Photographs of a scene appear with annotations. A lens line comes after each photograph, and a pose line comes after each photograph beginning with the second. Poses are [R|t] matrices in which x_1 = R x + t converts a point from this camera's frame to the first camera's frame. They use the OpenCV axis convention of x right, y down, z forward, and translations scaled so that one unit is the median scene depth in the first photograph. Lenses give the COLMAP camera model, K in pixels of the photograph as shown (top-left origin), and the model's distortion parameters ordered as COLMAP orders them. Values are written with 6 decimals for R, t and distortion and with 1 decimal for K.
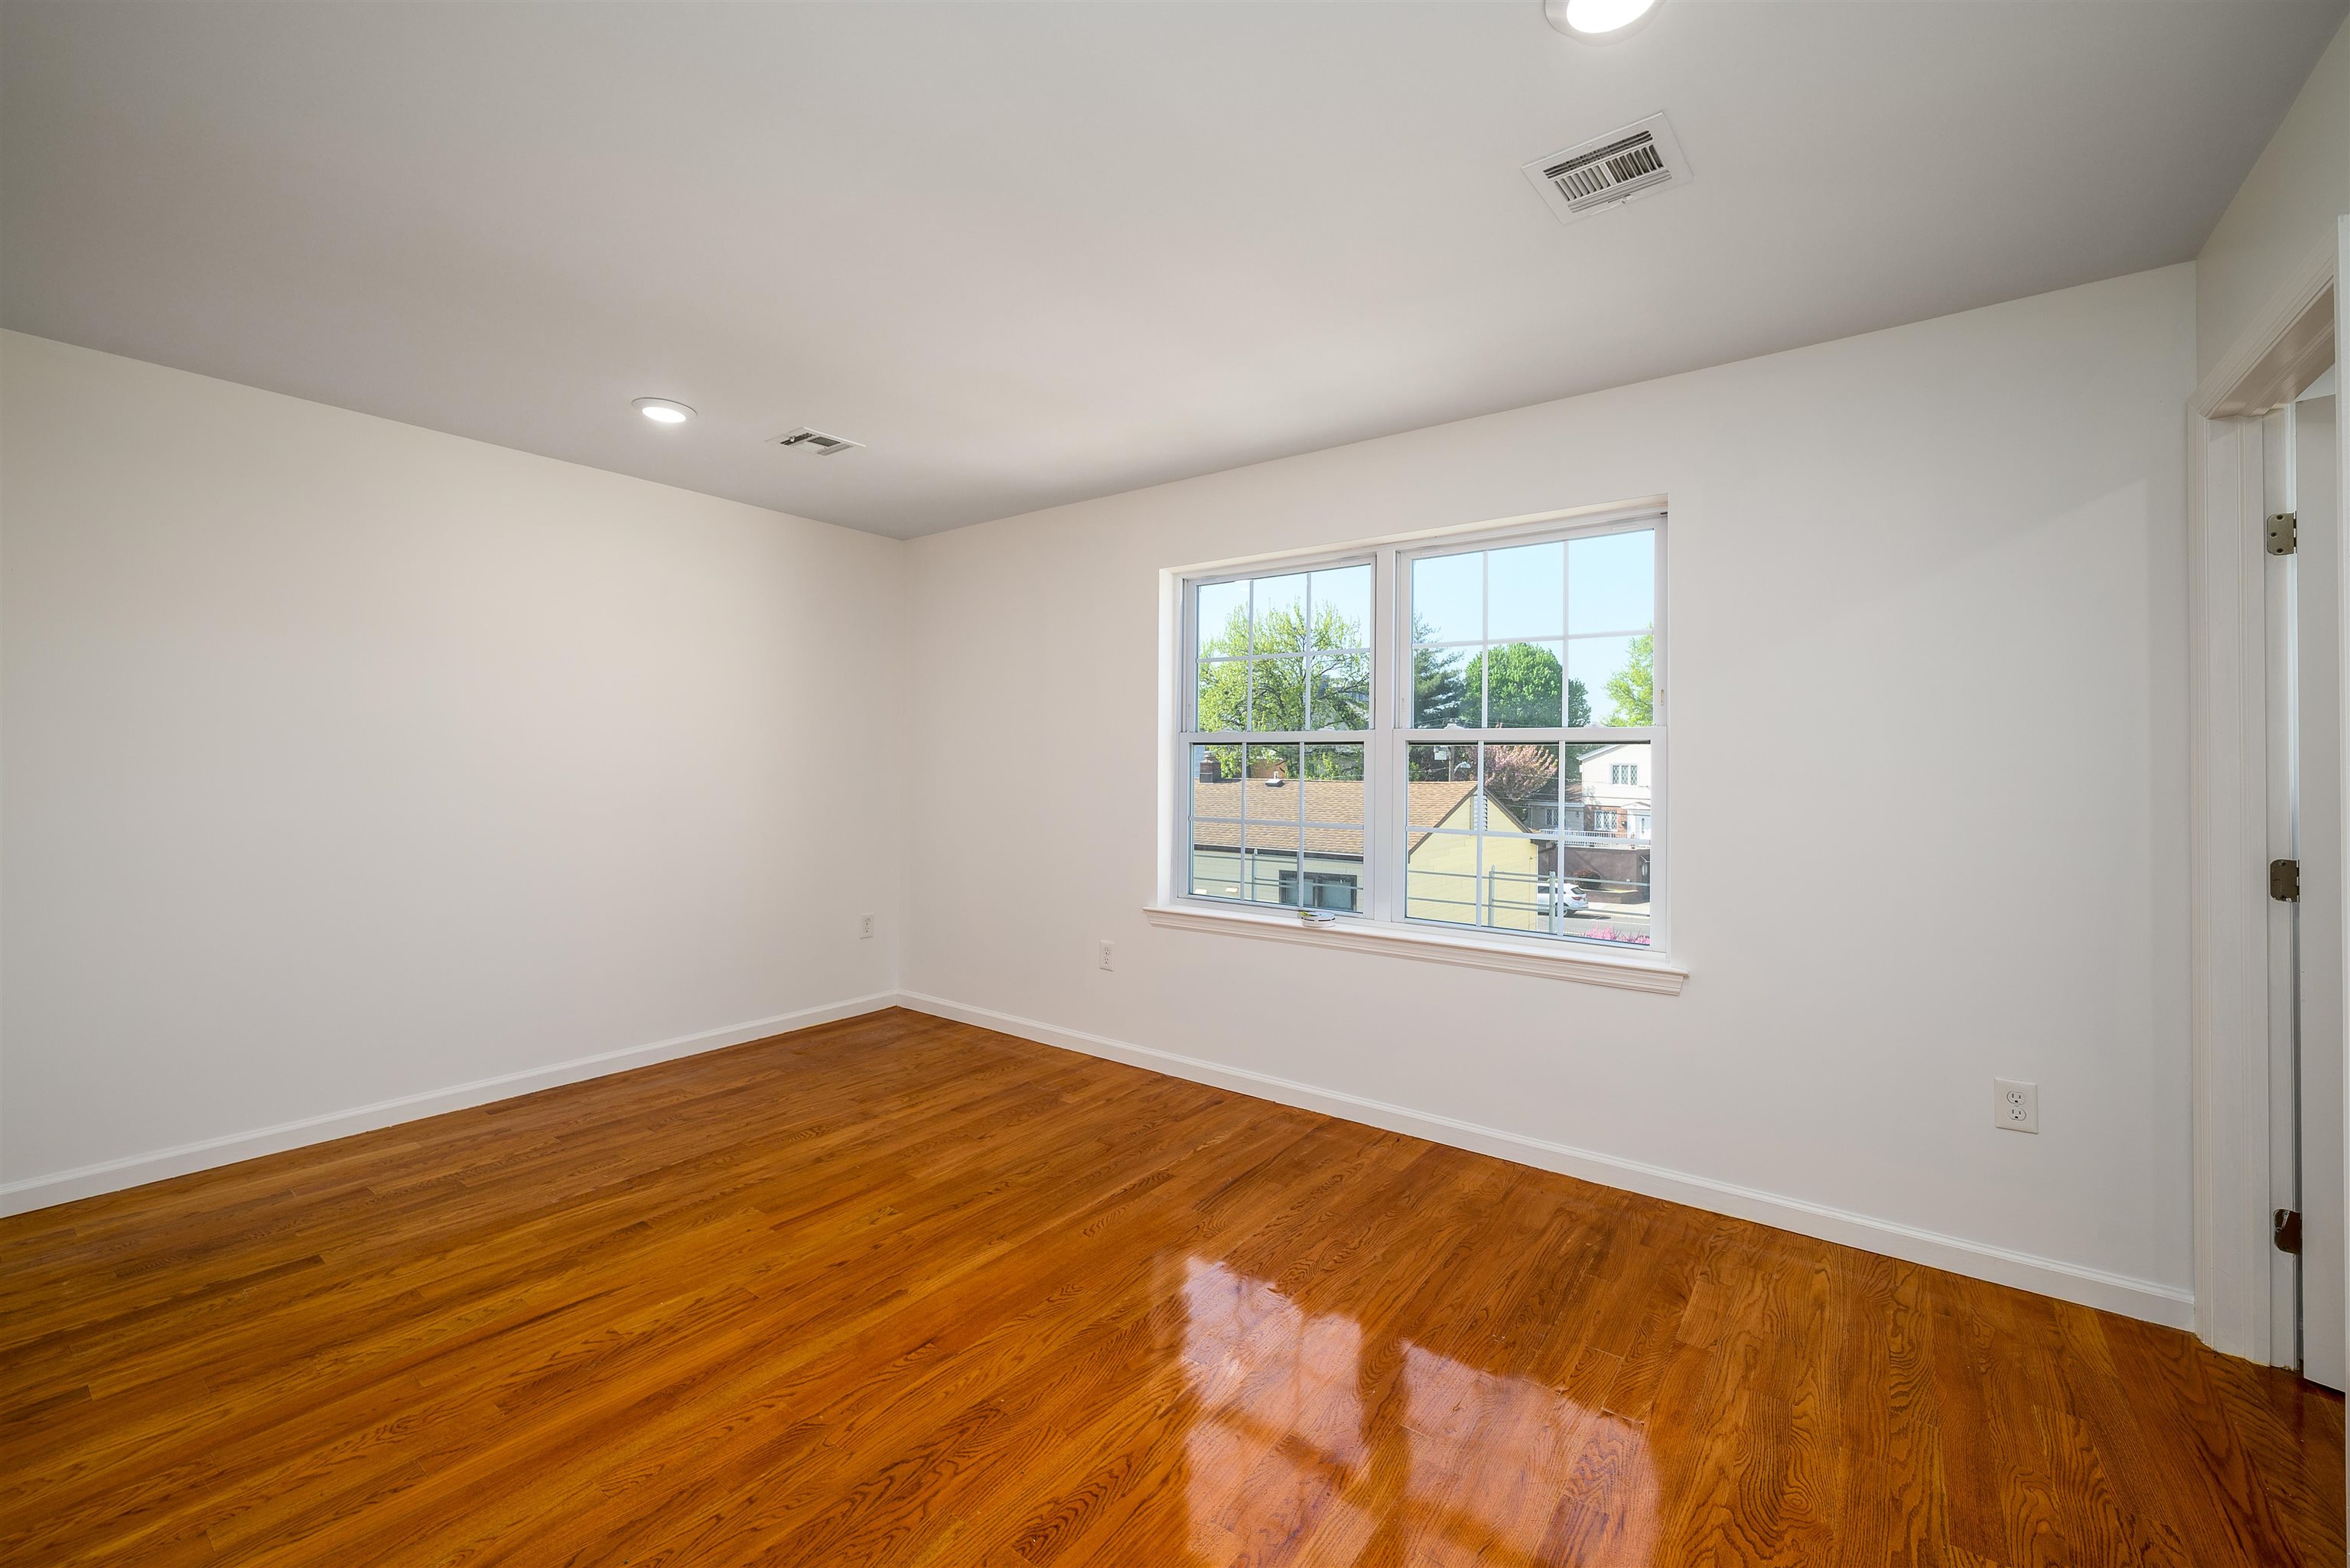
lens RADIAL K [[943.0, 0, 1172.2], [0, 943.0, 766.1], [0, 0, 1]] dist [-0.000351, 0.000056]
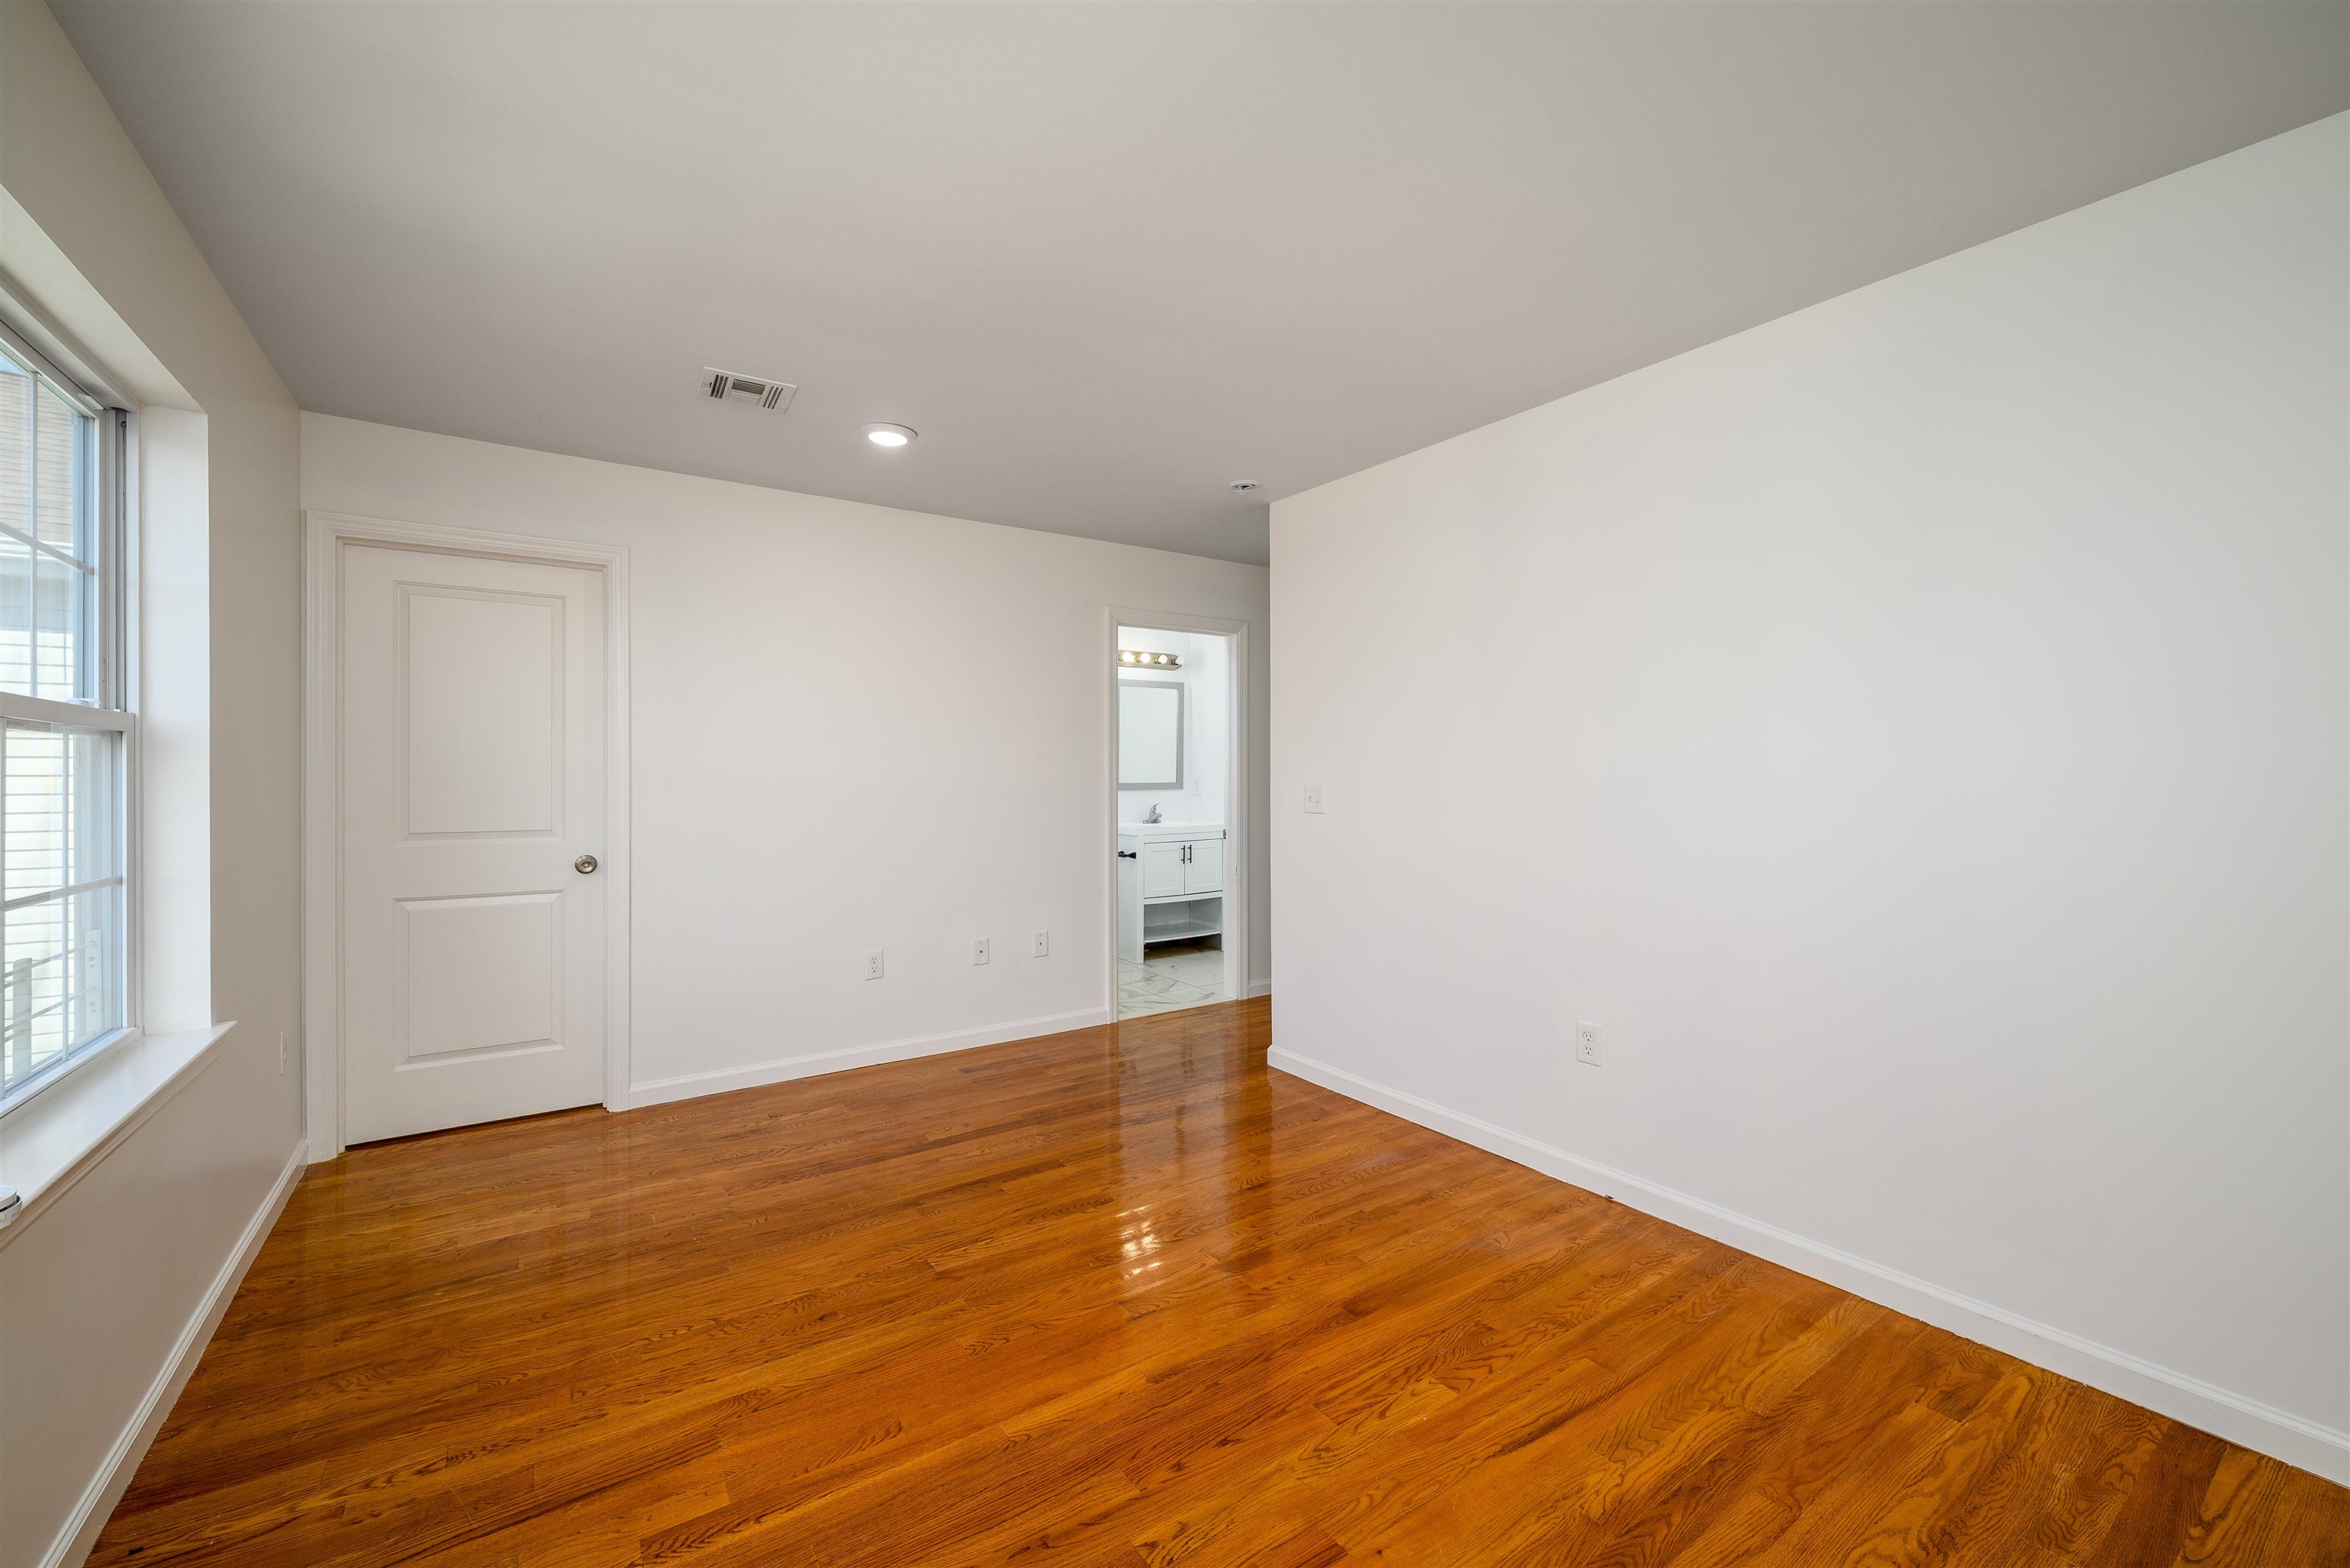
lens RADIAL K [[943.0, 0, 1172.2], [0, 943.0, 766.1], [0, 0, 1]] dist [-0.000351, 0.000056]
pose [[-0.945285, -0.004834, 0.326209, -0.533814], [-0.007078, 0.999959, -0.005691, -0.002677], [-0.326168, -0.007688, -0.945281, 1.663602]]
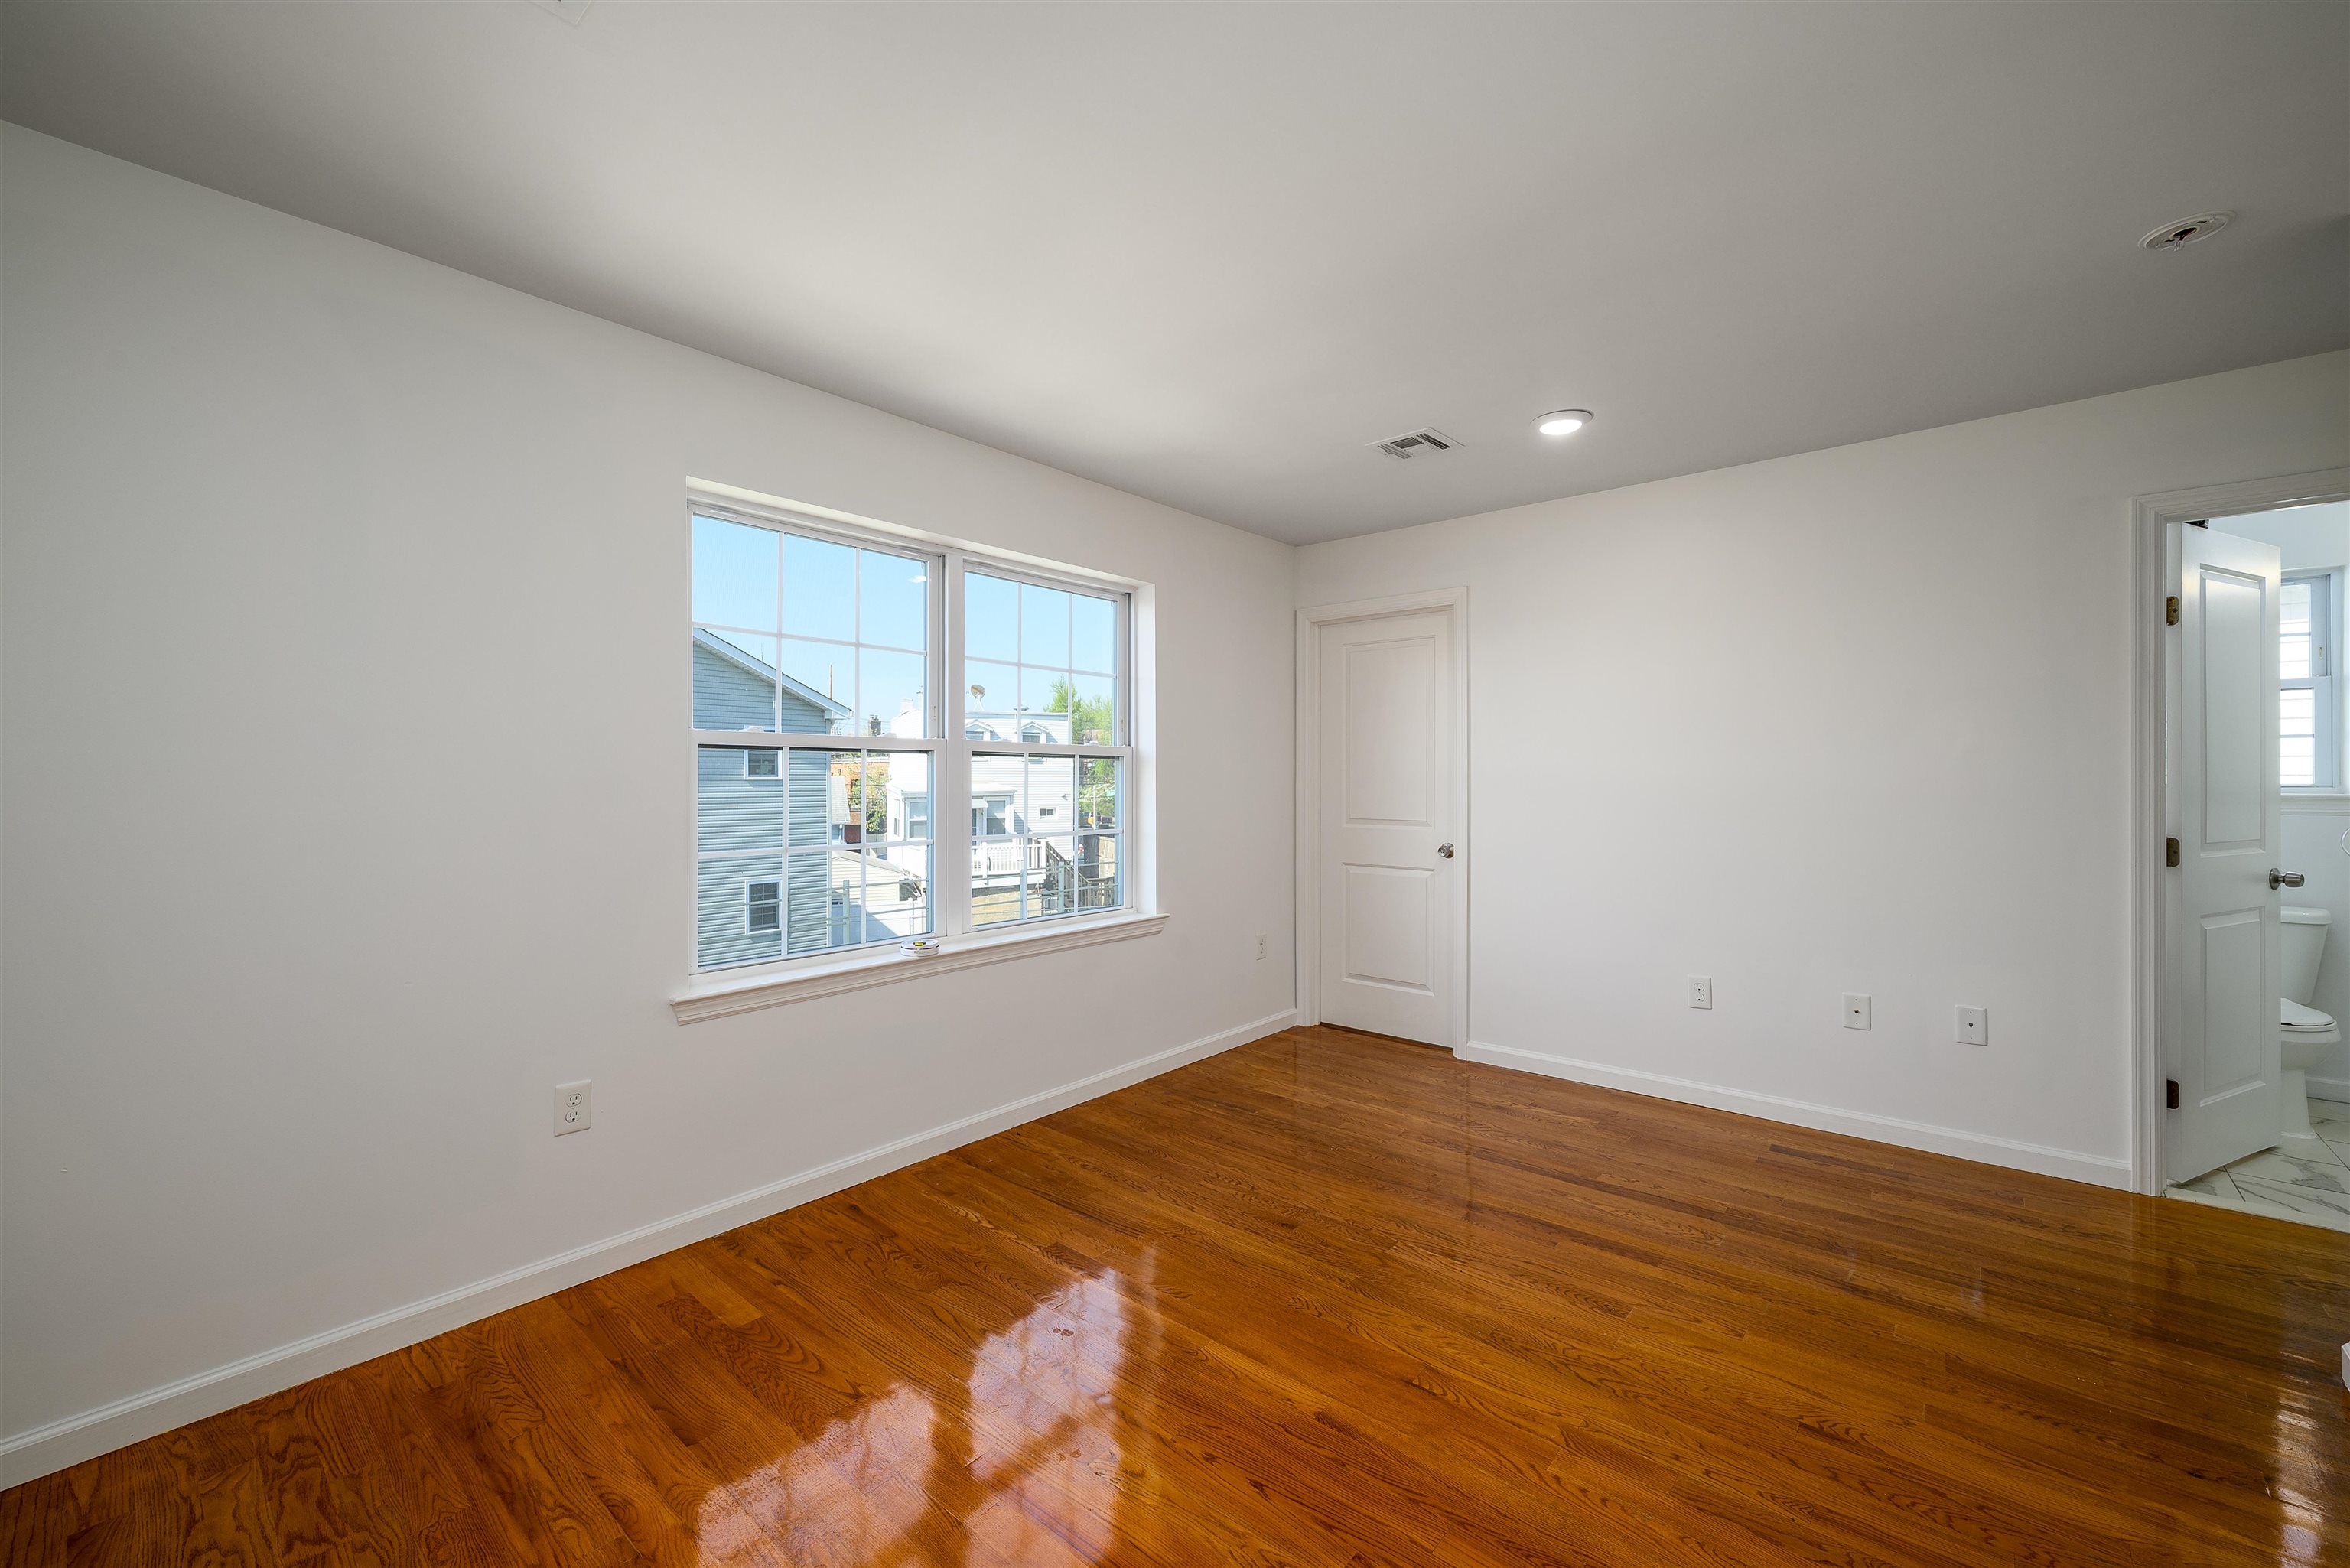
lens RADIAL K [[943.0, 0, 1172.2], [0, 943.0, 766.1], [0, 0, 1]] dist [-0.000351, 0.000056]
pose [[0.073760, 0.003730, 0.997269, -1.025404], [0.002085, 0.999990, -0.003894, -0.007854], [-0.997274, 0.002366, 0.073751, 0.975470]]
